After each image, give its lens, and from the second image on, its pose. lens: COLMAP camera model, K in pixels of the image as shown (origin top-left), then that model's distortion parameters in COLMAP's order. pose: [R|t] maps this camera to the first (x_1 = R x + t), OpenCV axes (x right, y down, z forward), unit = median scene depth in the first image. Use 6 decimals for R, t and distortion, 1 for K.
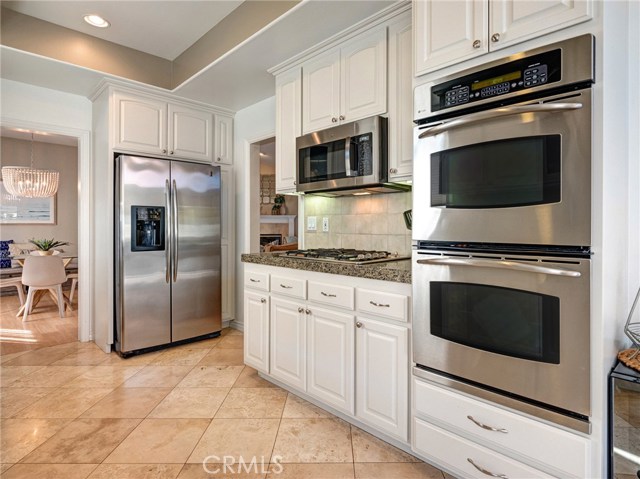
lens RADIAL K [[358.9, 0, 333.4], [0, 358.9, 226.1], [0, 0, 1]] dist [0.003497, -0.000155]
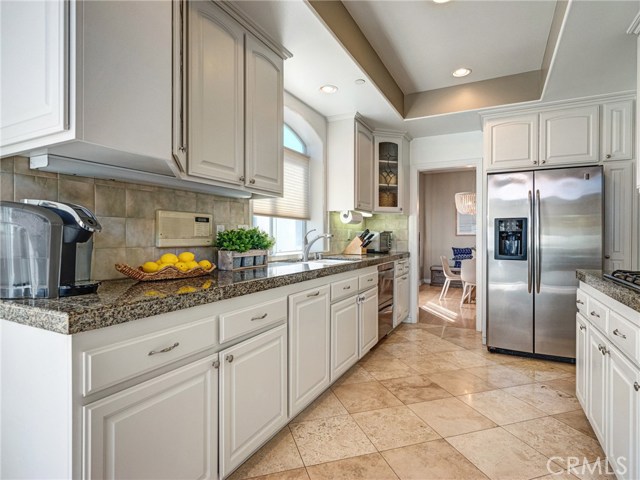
lens RADIAL K [[345.5, 0, 320.0], [0, 345.5, 237.0], [0, 0, 1]] dist [0.000752, 0.000160]
pose [[0.300367, 0.003094, -0.953819, 0.304462], [-0.000836, 0.999995, 0.002980, -0.001838], [0.953823, -0.000097, 0.300368, 0.152143]]
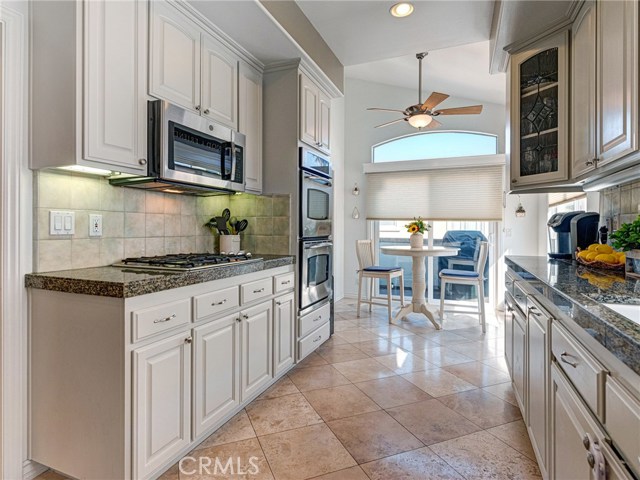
lens RADIAL K [[354.3, 0, 313.7], [0, 354.3, 228.5], [0, 0, 1]] dist [-0.001310, -0.000340]
pose [[-0.368691, -0.002570, 0.929549, -0.714946], [-0.005543, 0.999984, 0.000567, -0.000230], [-0.929536, -0.004944, -0.368699, 0.826529]]
